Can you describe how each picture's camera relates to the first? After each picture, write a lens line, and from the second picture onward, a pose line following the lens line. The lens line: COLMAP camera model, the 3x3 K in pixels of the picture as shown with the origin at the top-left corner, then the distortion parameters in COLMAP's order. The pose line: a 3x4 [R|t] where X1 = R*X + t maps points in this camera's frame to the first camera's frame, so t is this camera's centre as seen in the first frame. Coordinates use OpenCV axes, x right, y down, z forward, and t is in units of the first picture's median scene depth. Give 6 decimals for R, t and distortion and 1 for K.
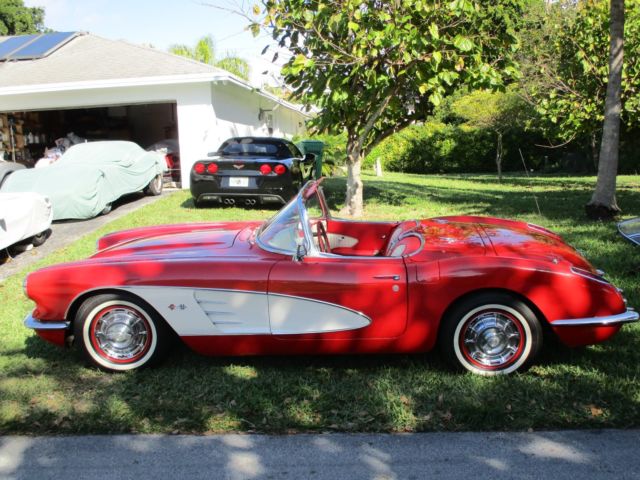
lens RADIAL K [[719.6, 0, 325.6], [0, 719.6, 240.7], [0, 0, 1]] dist [-0.060470, 0.020072]
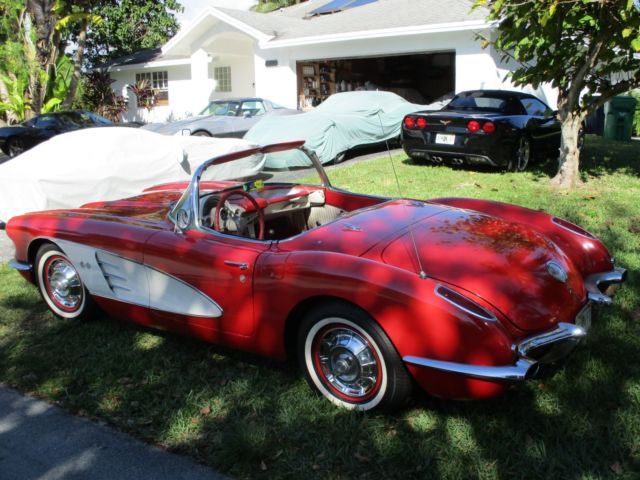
lens RADIAL K [[719.6, 0, 325.6], [0, 719.6, 240.7], [0, 0, 1]] dist [-0.060470, 0.020072]
pose [[0.848706, 0.122860, -0.514396, 0.237957], [-0.086824, 0.991813, 0.093637, -0.025378], [0.521689, -0.034809, 0.852425, 0.134031]]
